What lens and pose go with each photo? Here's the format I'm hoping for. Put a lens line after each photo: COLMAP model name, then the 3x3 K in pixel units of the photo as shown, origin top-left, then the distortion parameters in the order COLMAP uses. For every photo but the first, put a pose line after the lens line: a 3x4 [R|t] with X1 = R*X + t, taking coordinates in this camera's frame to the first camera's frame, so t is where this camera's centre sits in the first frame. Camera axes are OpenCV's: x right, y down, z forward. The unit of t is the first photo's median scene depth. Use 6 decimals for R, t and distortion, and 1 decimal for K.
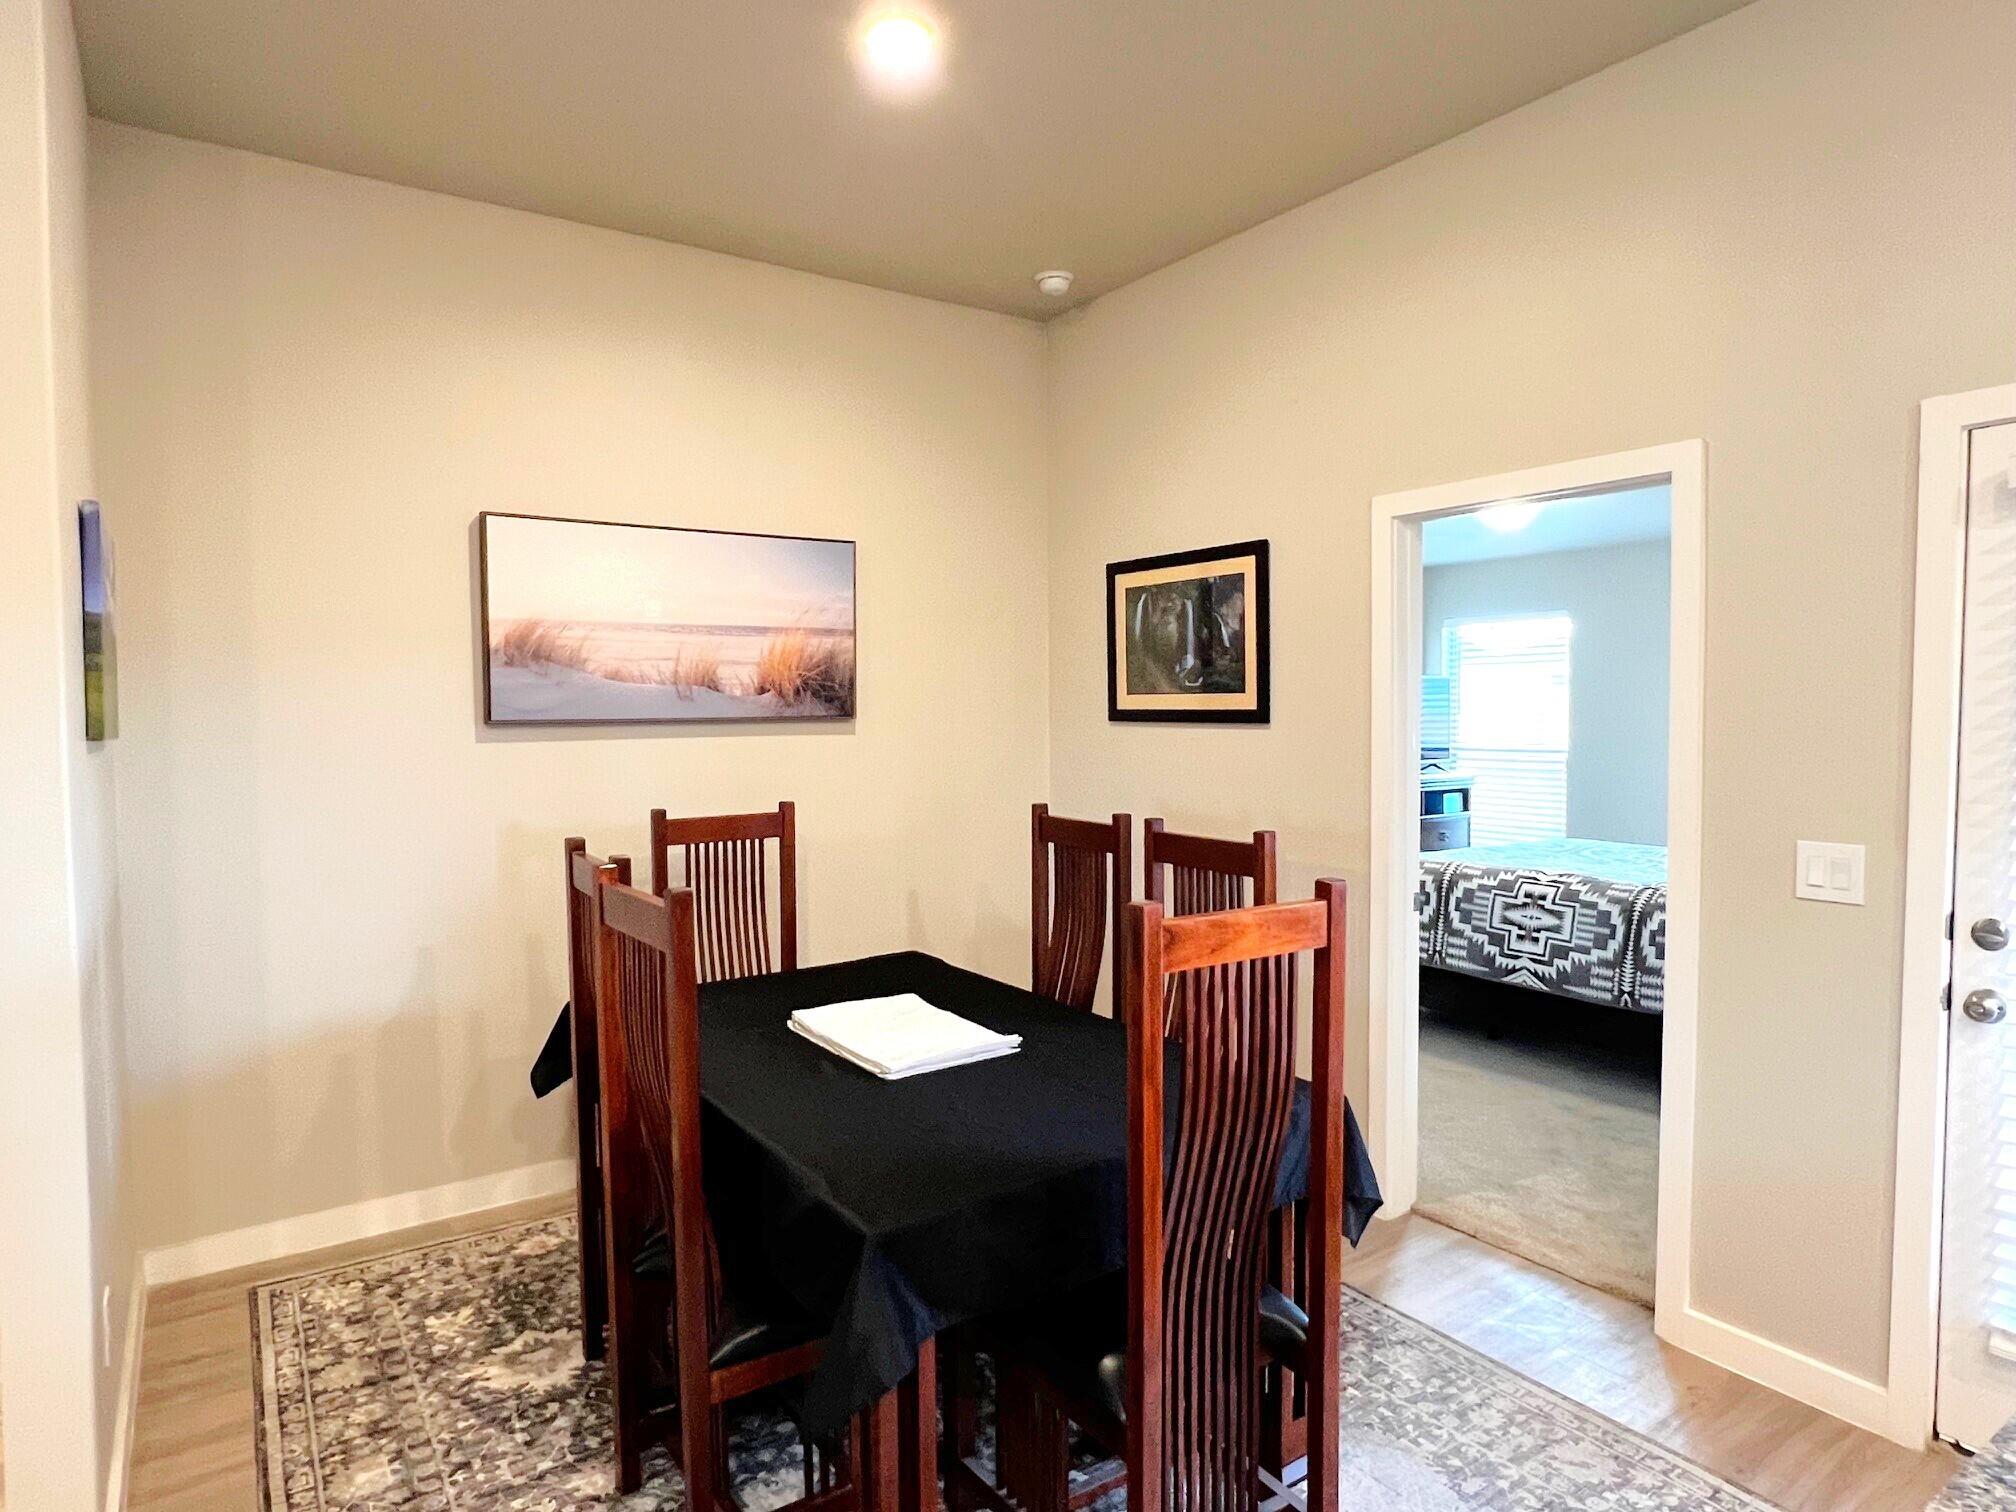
lens RADIAL K [[1172.0, 0, 1004.3], [0, 1172.0, 757.0], [0, 0, 1]] dist [-0.001079, -0.001330]
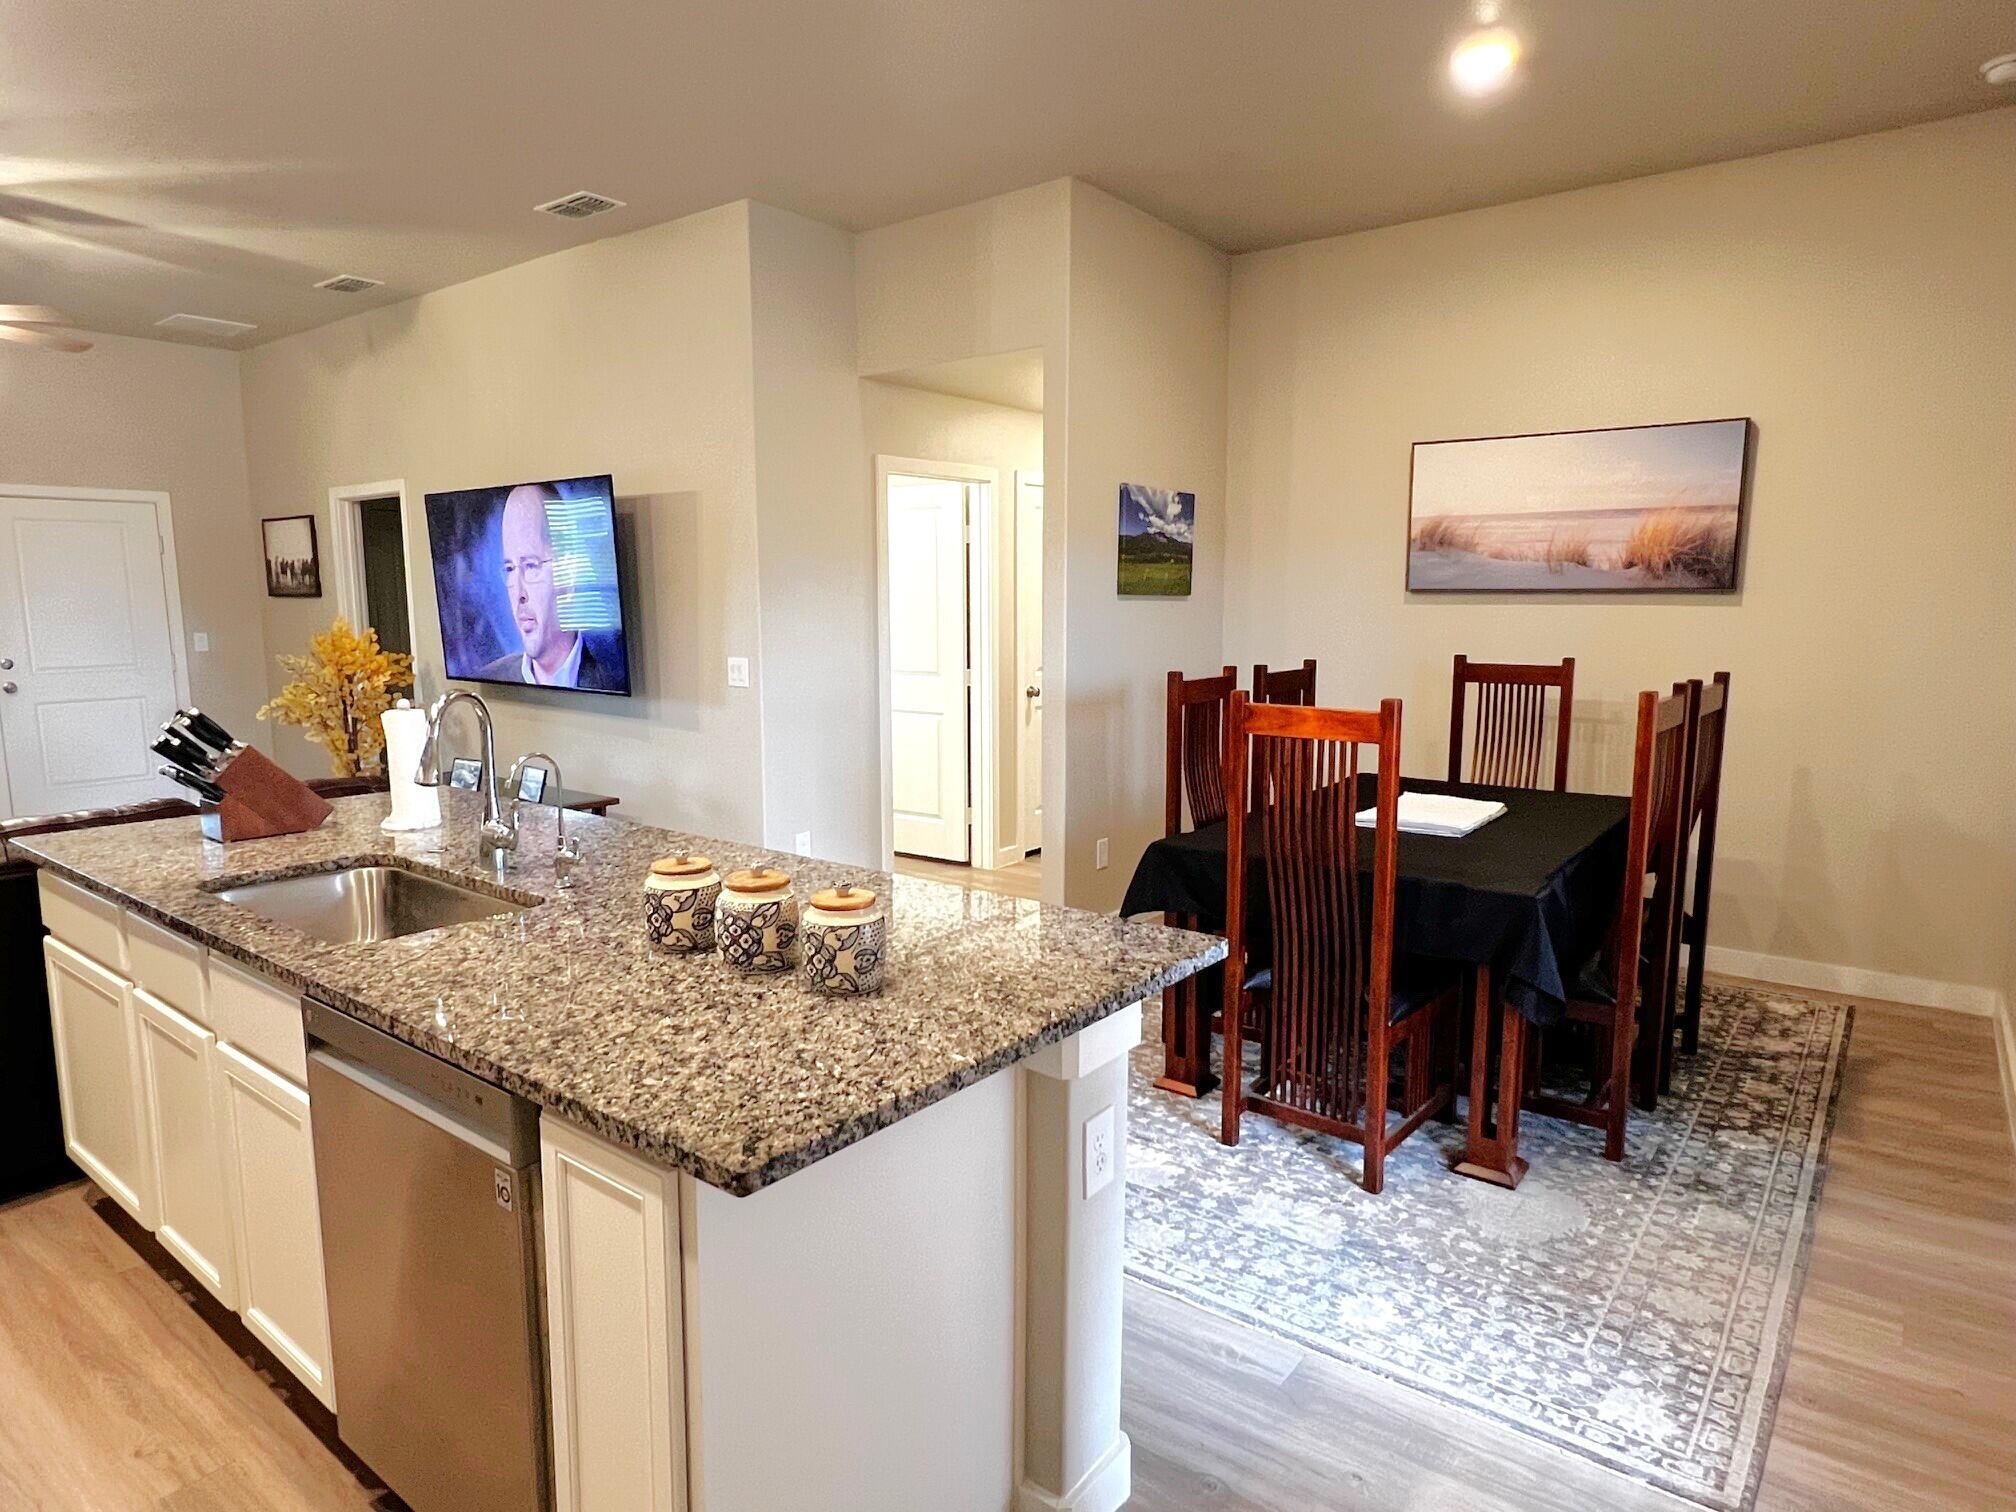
lens RADIAL K [[1172.0, 0, 1008.1], [0, 1172.0, 763.3], [0, 0, 1]] dist [-0.001079, -0.001330]
pose [[0.311250, 0.144964, -0.939206, 0.939176], [-0.042746, 0.989432, 0.138550, 0.003581], [0.949366, -0.002976, 0.314158, 0.076941]]
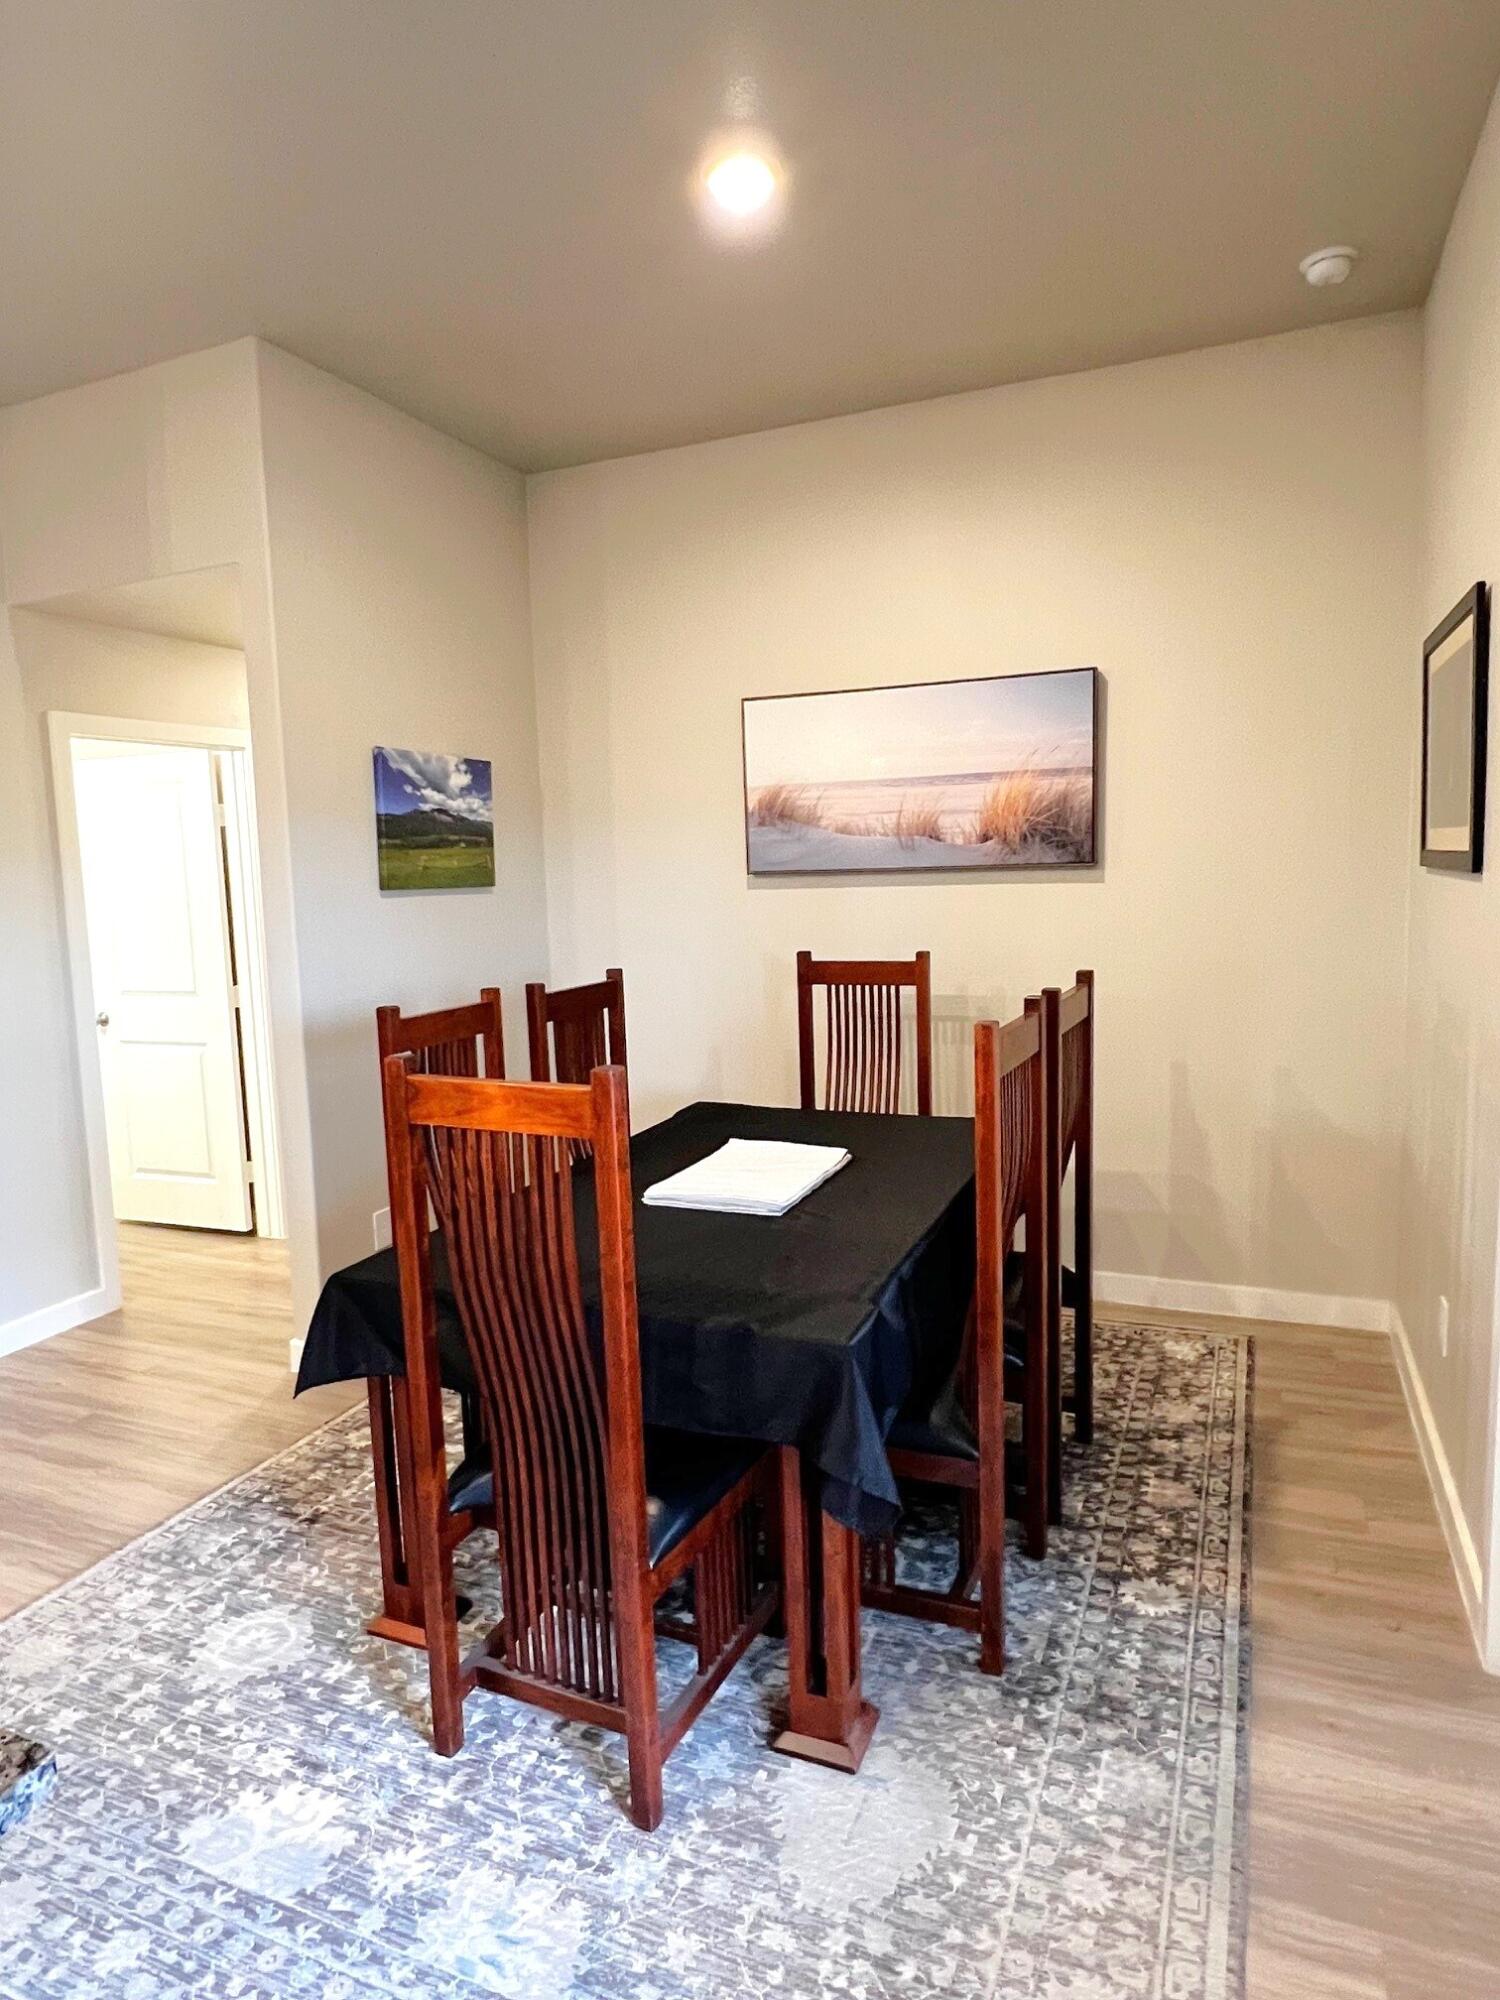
lens RADIAL K [[1162.7, 0, 754.6], [0, 1162.7, 990.6], [0, 0, 1]] dist [-0.001079, -0.001330]
pose [[0.541692, 0.084360, -0.836333, 0.685402], [-0.011243, 0.995589, 0.093142, -0.023390], [0.840502, -0.041052, 0.540252, 0.397342]]
